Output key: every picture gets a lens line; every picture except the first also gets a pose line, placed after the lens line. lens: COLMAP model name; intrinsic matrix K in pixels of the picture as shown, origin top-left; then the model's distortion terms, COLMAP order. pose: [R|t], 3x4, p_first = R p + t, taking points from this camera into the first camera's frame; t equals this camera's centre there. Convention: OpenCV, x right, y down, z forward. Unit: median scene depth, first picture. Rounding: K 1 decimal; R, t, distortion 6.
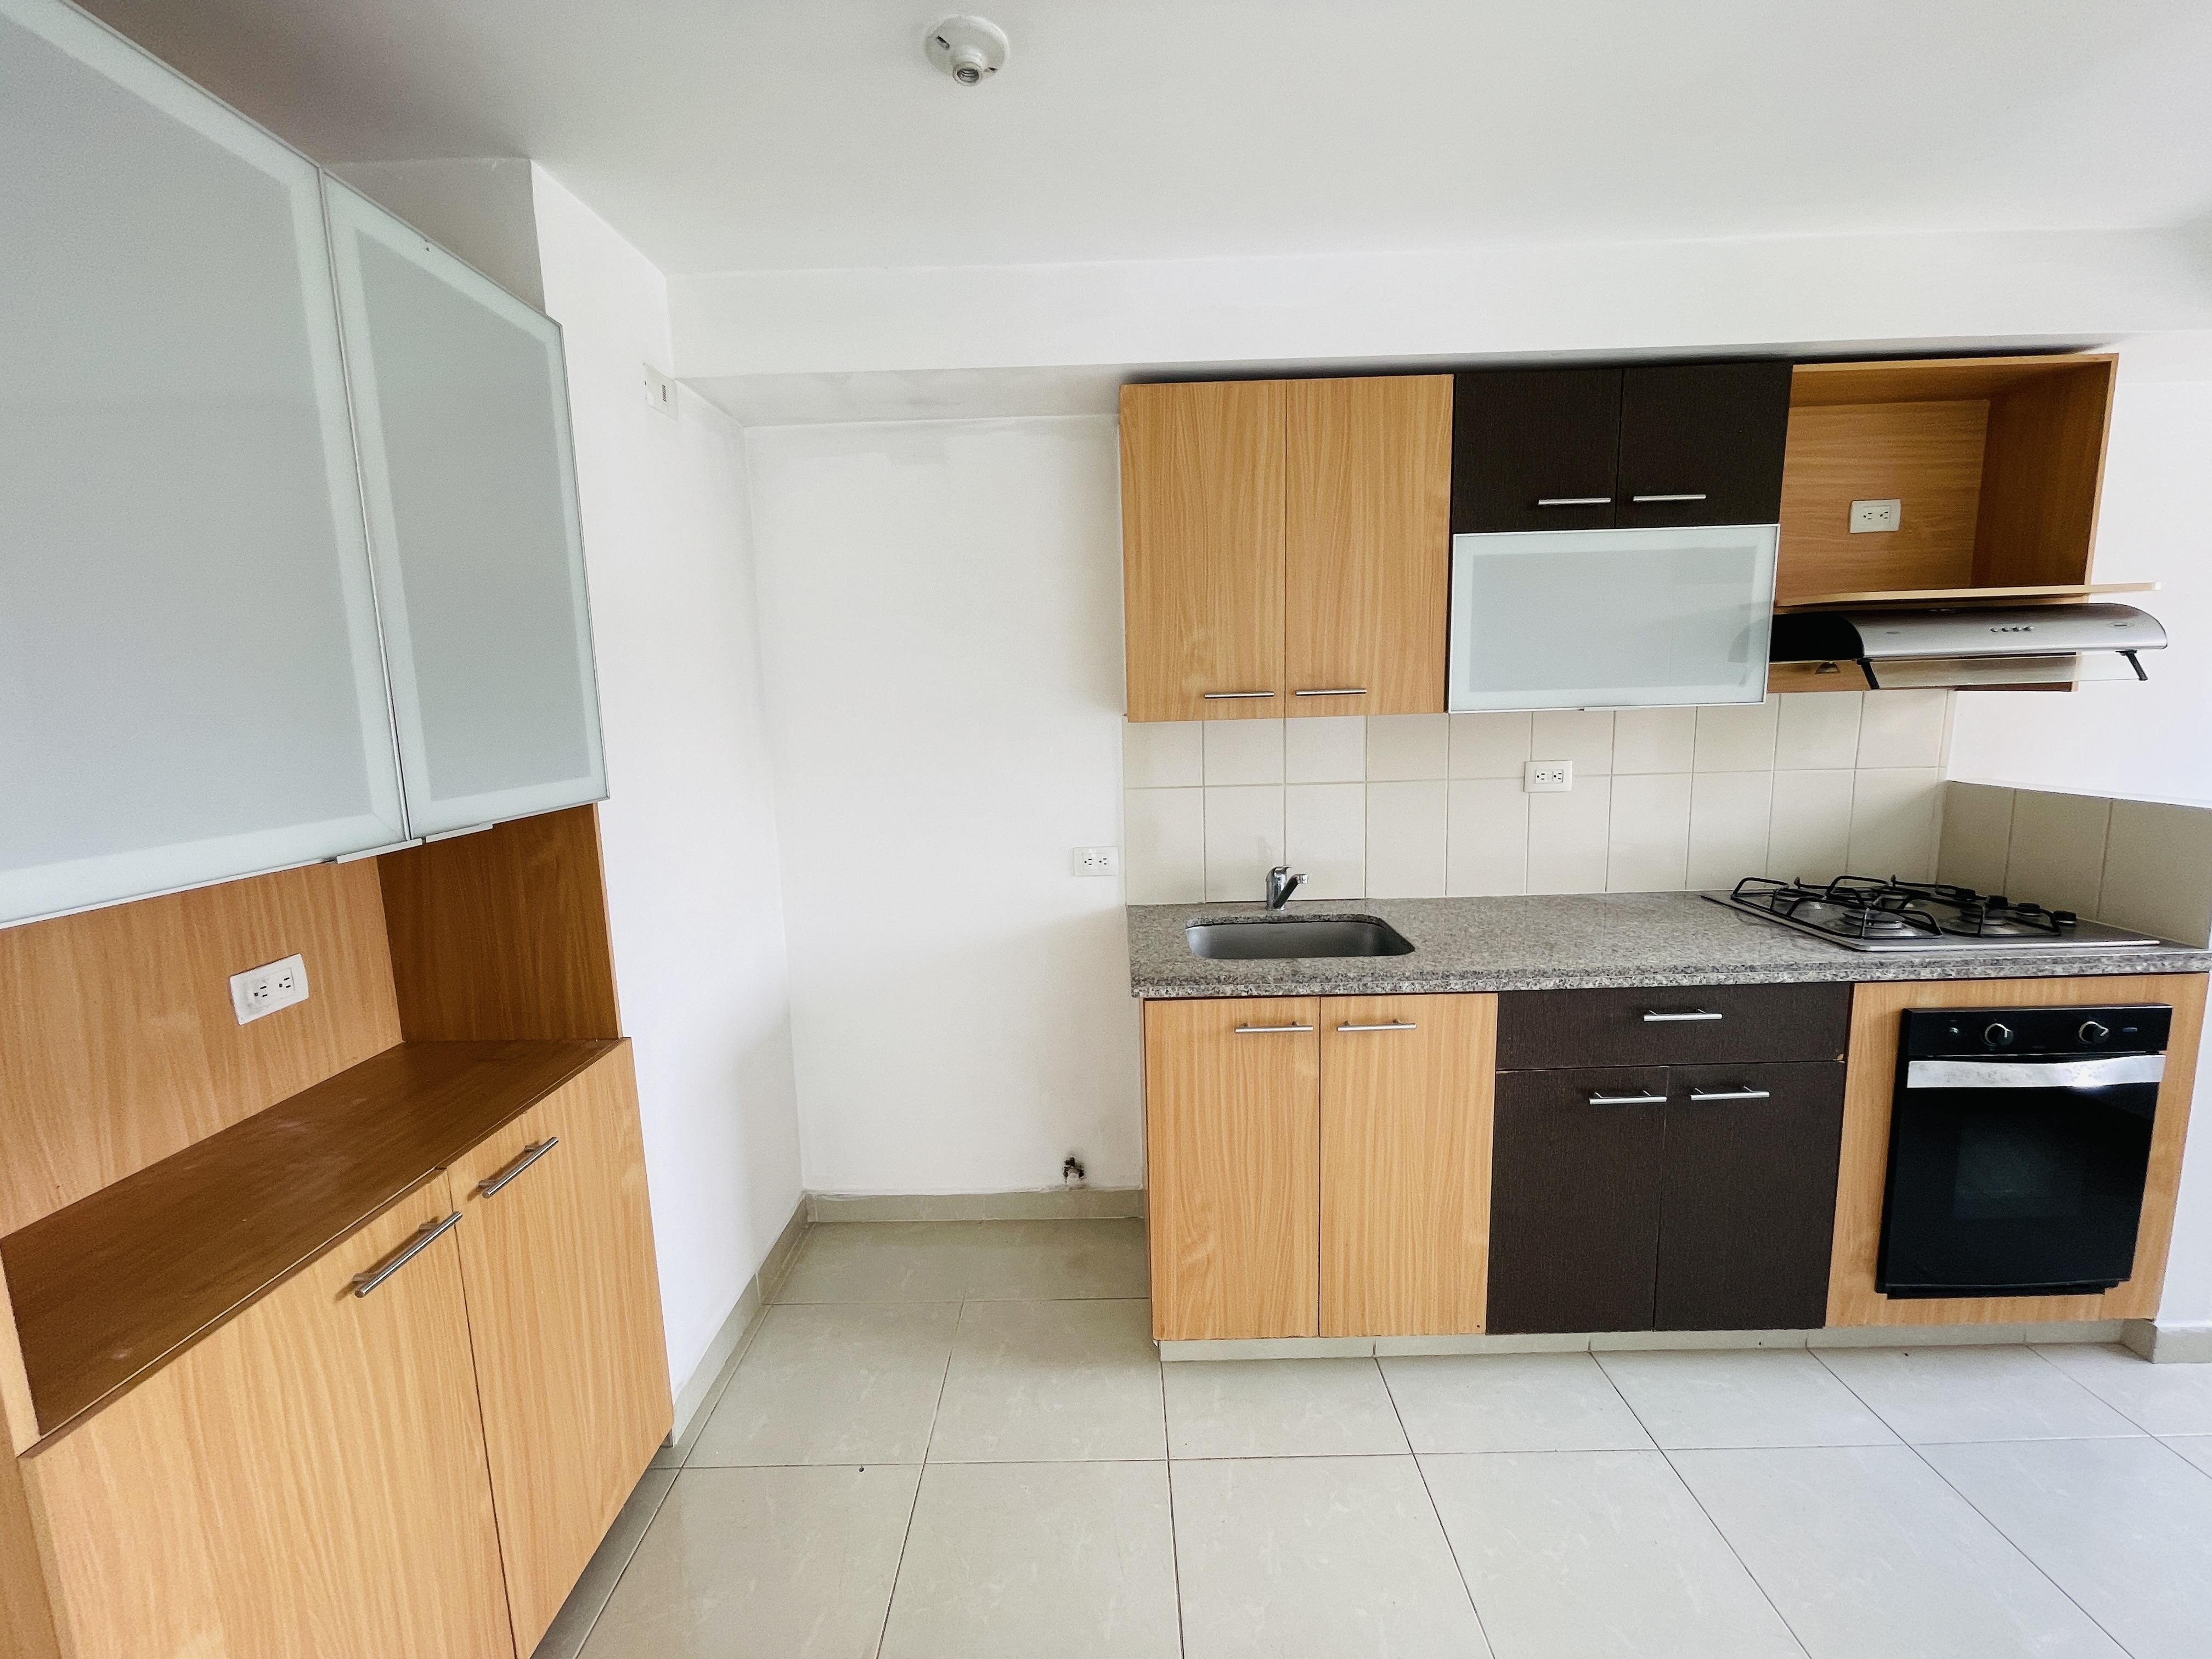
lens RADIAL K [[902.6, 0, 1096.9], [0, 902.6, 825.6], [0, 0, 1]] dist [-0.004181, 0.000311]
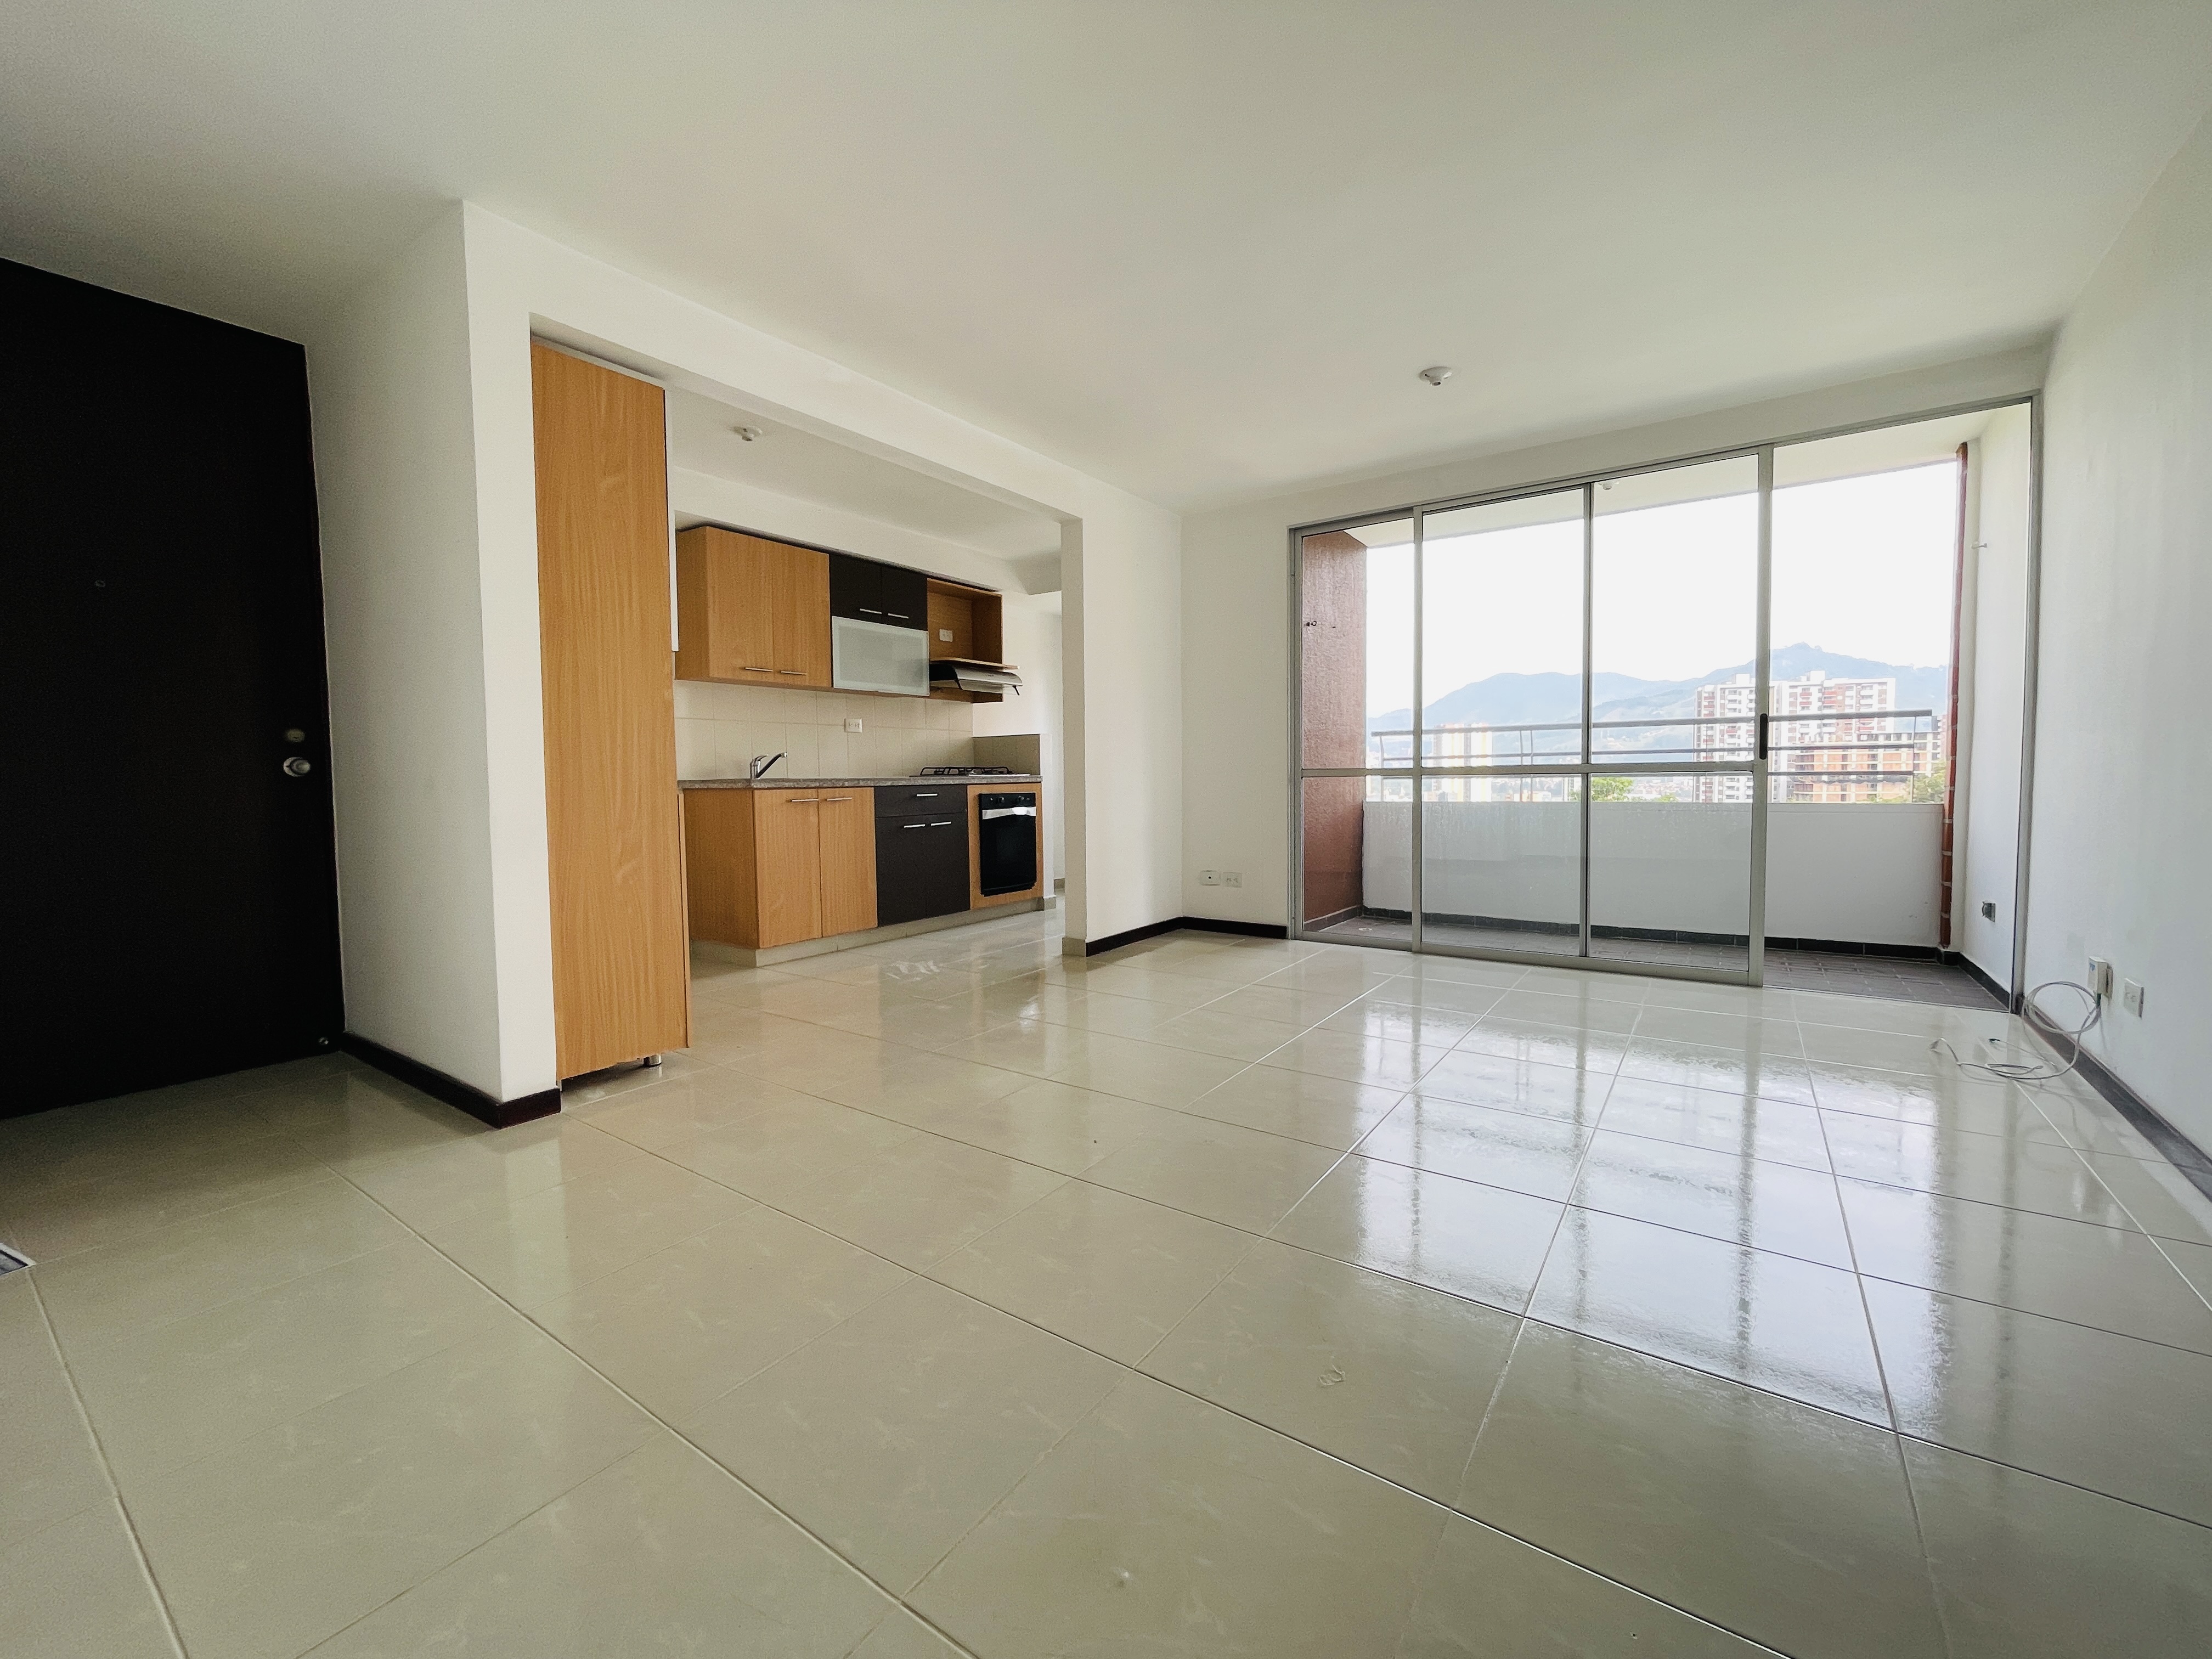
lens RADIAL K [[902.6, 0, 1096.9], [0, 902.6, 825.6], [0, 0, 1]] dist [-0.004181, 0.000311]
pose [[0.574018, -0.020768, 0.818580, -1.315425], [0.111882, 0.992292, -0.053280, 0.497495], [-0.811164, 0.122168, 0.571917, -1.009673]]
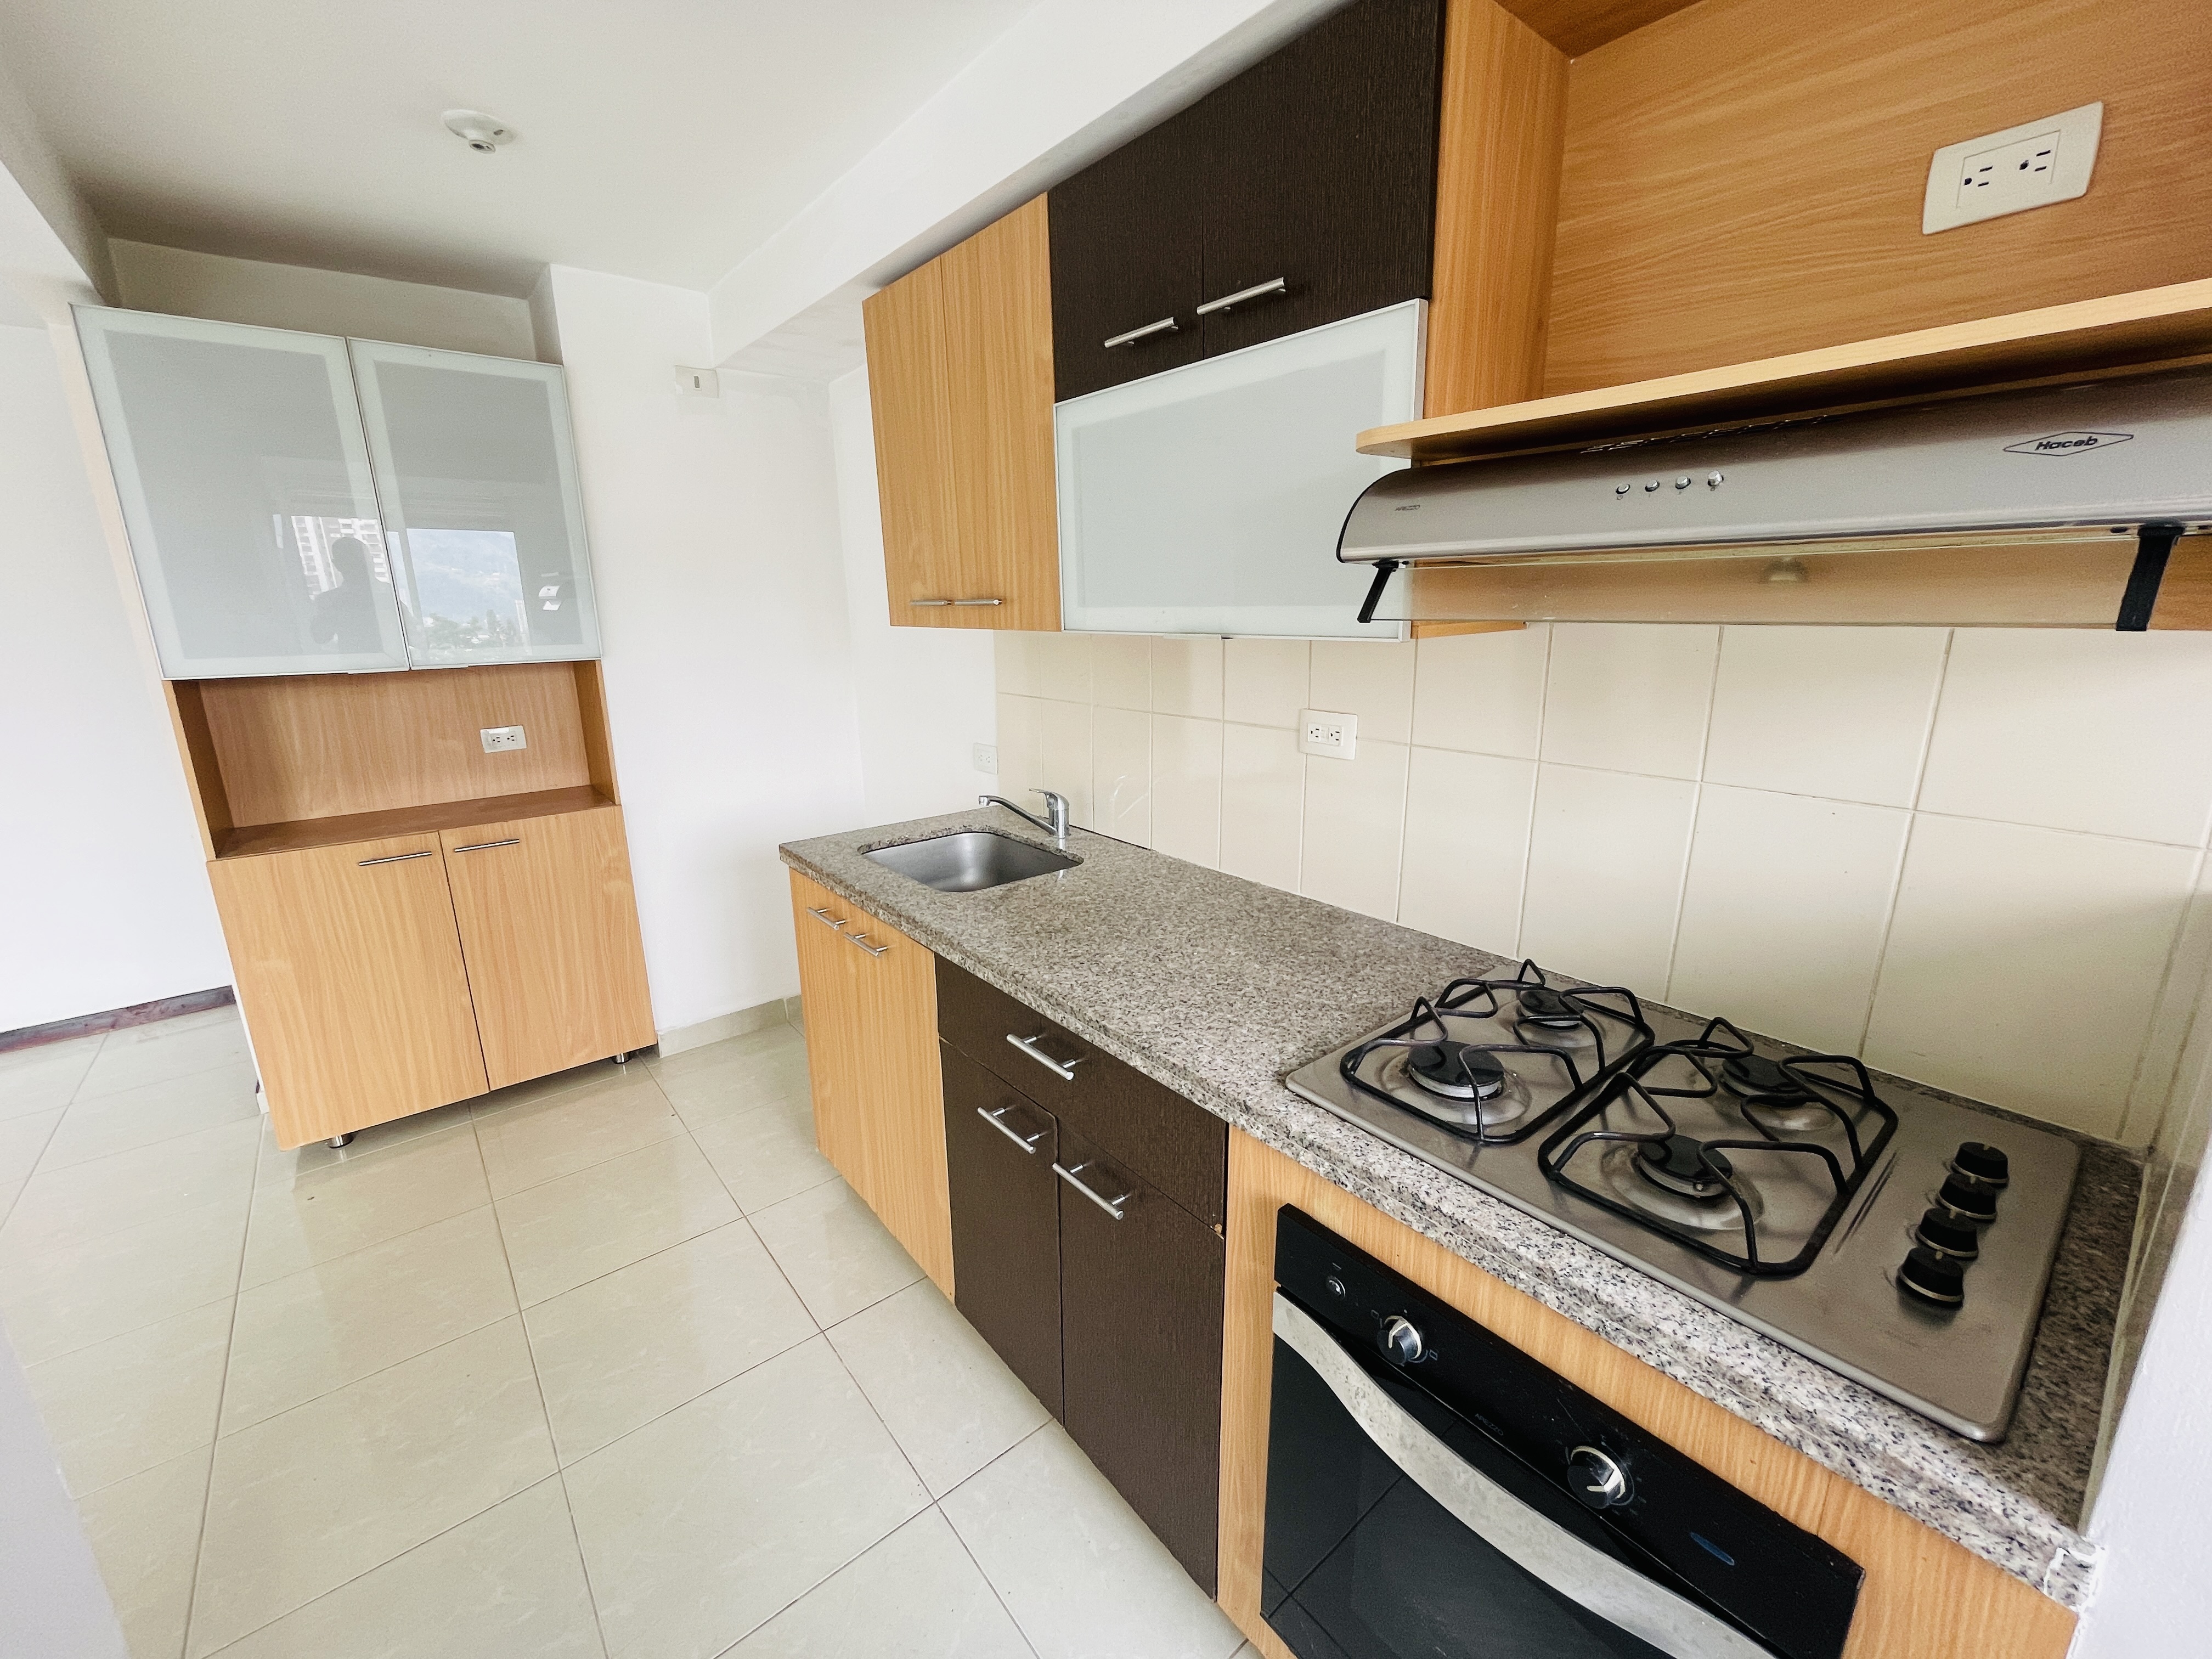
lens RADIAL K [[906.2, 0, 1106.0], [0, 906.2, 829.5], [0, 0, 1]] dist [-0.004554, -0.000005]
pose [[0.637720, 0.210892, -0.740836, 1.153172], [-0.116221, 0.977123, 0.178111, -0.108808], [0.761450, -0.027484, 0.647641, 0.532601]]
